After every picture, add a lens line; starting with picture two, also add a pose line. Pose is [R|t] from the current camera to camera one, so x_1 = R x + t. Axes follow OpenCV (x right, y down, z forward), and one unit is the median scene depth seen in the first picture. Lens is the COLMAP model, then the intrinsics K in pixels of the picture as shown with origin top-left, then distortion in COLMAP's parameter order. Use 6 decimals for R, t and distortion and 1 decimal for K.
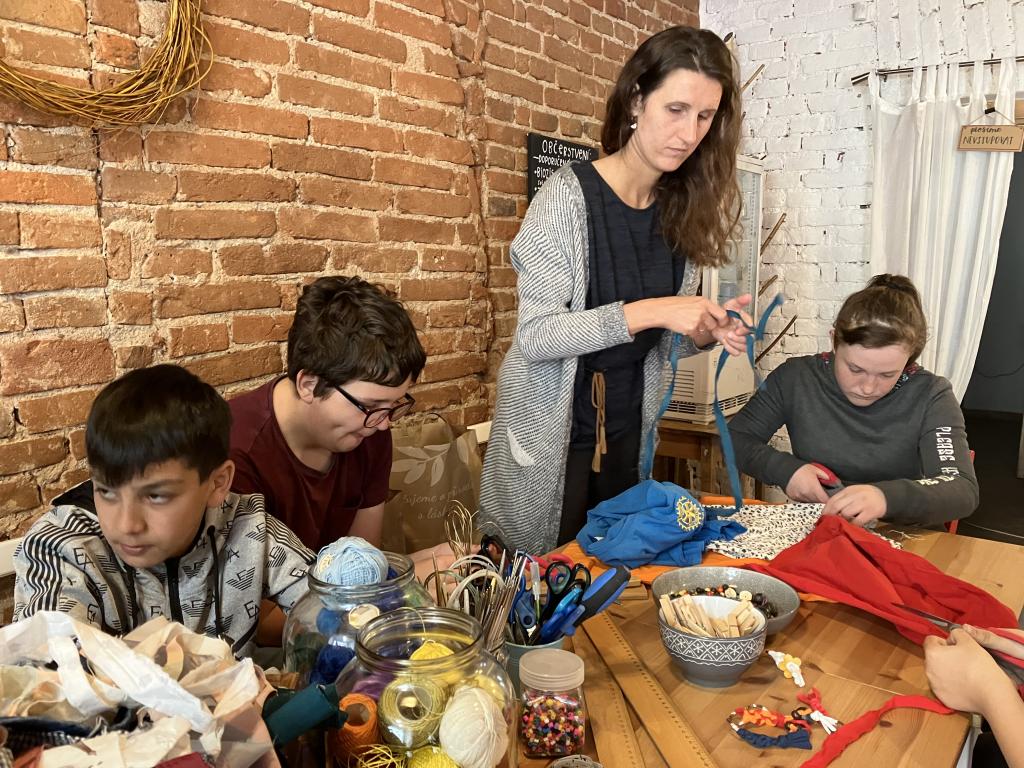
lens RADIAL K [[840.9, 0, 510.9], [0, 840.9, 377.4], [0, 0, 1]] dist [0.016199, -0.007119]
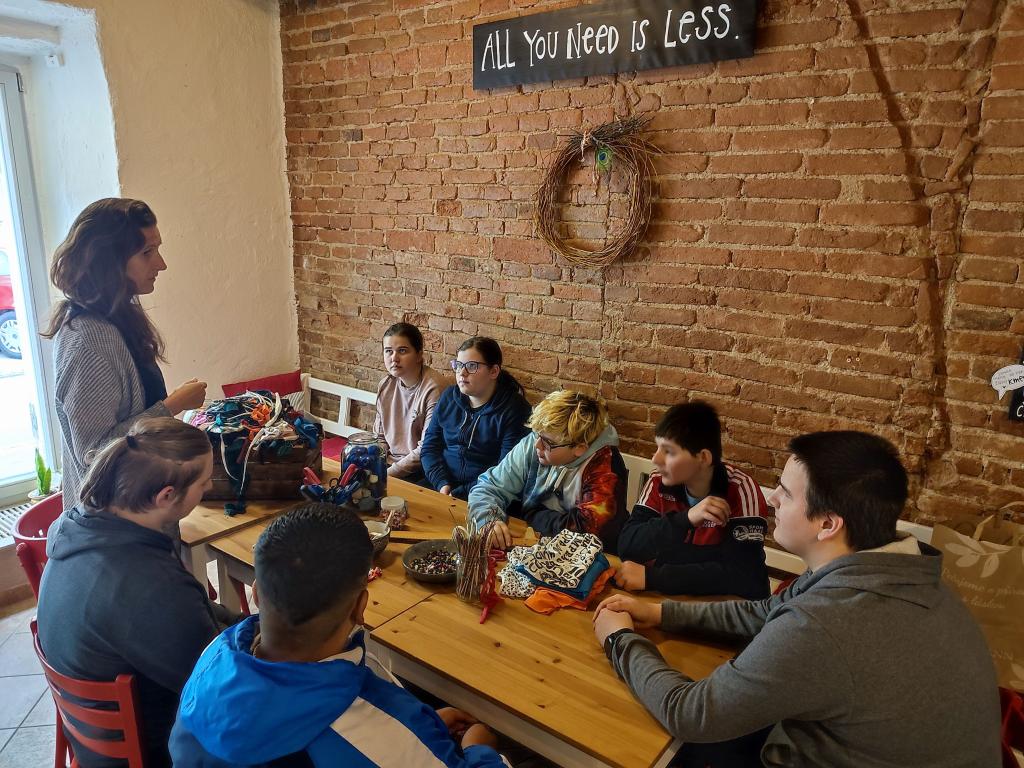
lens RADIAL K [[729.9, 0, 511.9], [0, 729.9, 388.5], [0, 0, 1]] dist [0.013951, -0.003837]
pose [[0.002743, 0.246579, -0.969119, 0.988686], [-0.154482, 0.957593, 0.243209, -0.302703], [0.987992, 0.149045, 0.040719, 0.550463]]
